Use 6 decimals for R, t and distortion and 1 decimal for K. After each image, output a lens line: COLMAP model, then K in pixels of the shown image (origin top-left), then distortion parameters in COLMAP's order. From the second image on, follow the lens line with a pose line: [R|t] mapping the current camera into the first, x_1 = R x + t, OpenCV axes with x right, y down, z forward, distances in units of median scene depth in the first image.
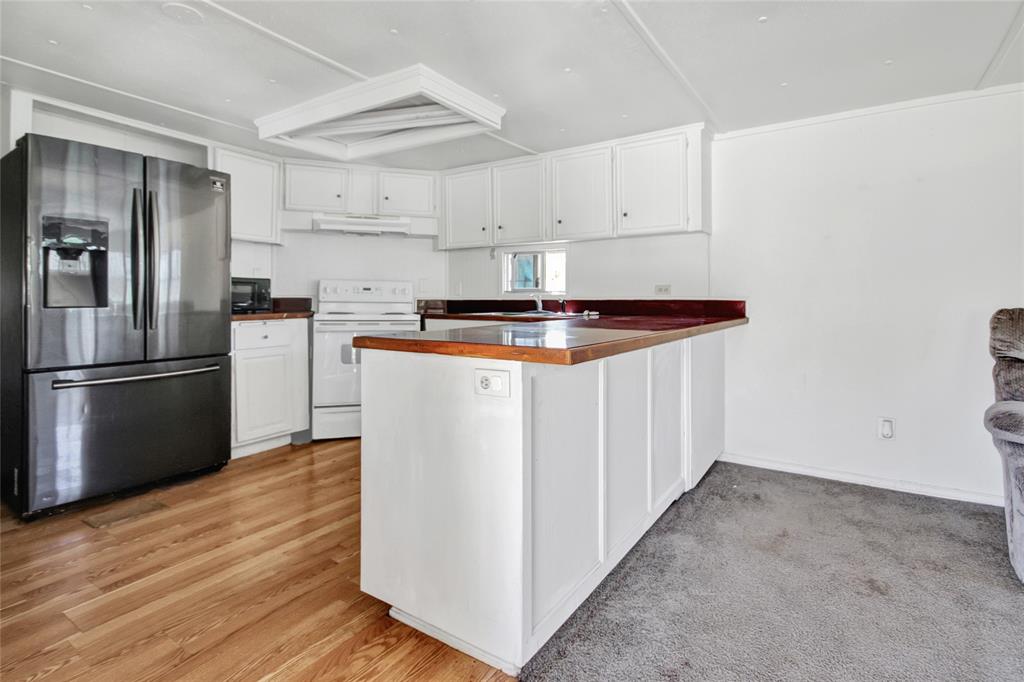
lens RADIAL K [[508.4, 0, 513.6], [0, 508.4, 297.5], [0, 0, 1]] dist [0.001213, 0.000623]
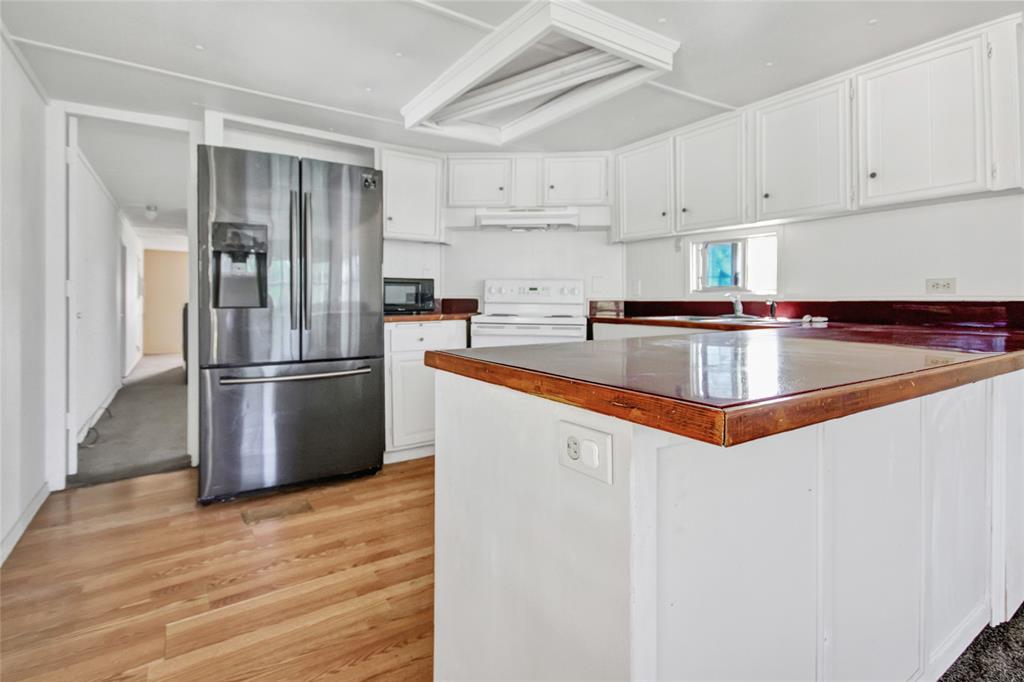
lens RADIAL K [[502.2, 0, 511.4], [0, 502.2, 301.8], [0, 0, 1]] dist [-0.005931, -0.000663]
pose [[0.918679, 0.001708, -0.395001, 0.040261], [0.000734, 0.999982, 0.006032, 0.001361], [0.395004, -0.005832, 0.918661, 0.192196]]
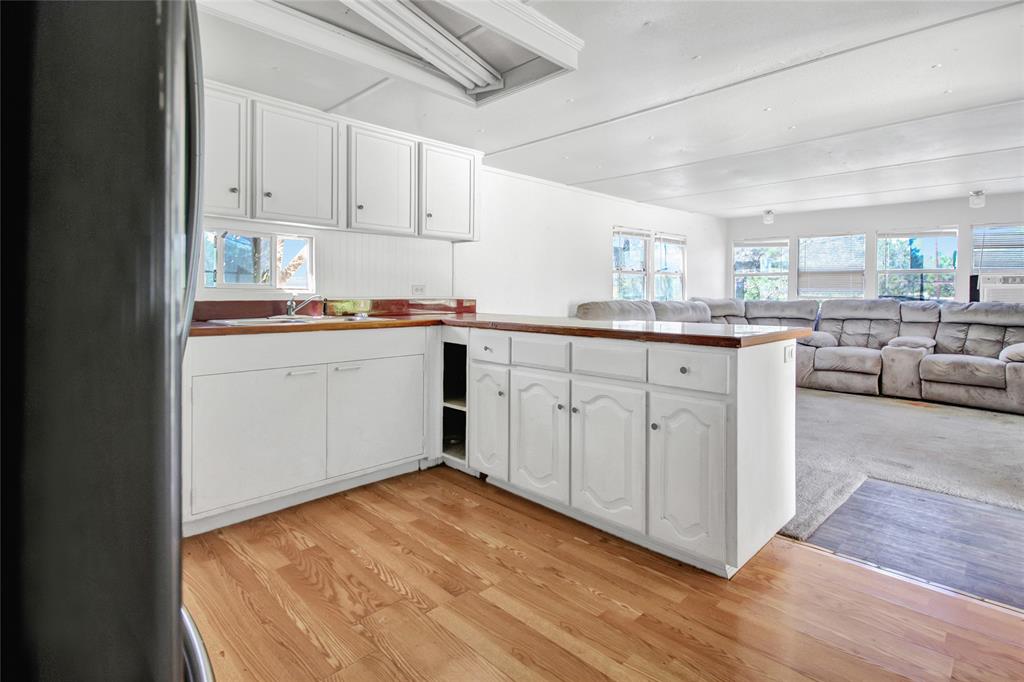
lens RADIAL K [[508.4, 0, 513.6], [0, 508.4, 297.5], [0, 0, 1]] dist [0.001213, 0.000623]
pose [[0.198979, -0.008773, 0.979965, -0.714817], [-0.006053, 0.999930, 0.010181, -0.010764], [-0.979985, -0.007958, 0.198912, 0.611086]]
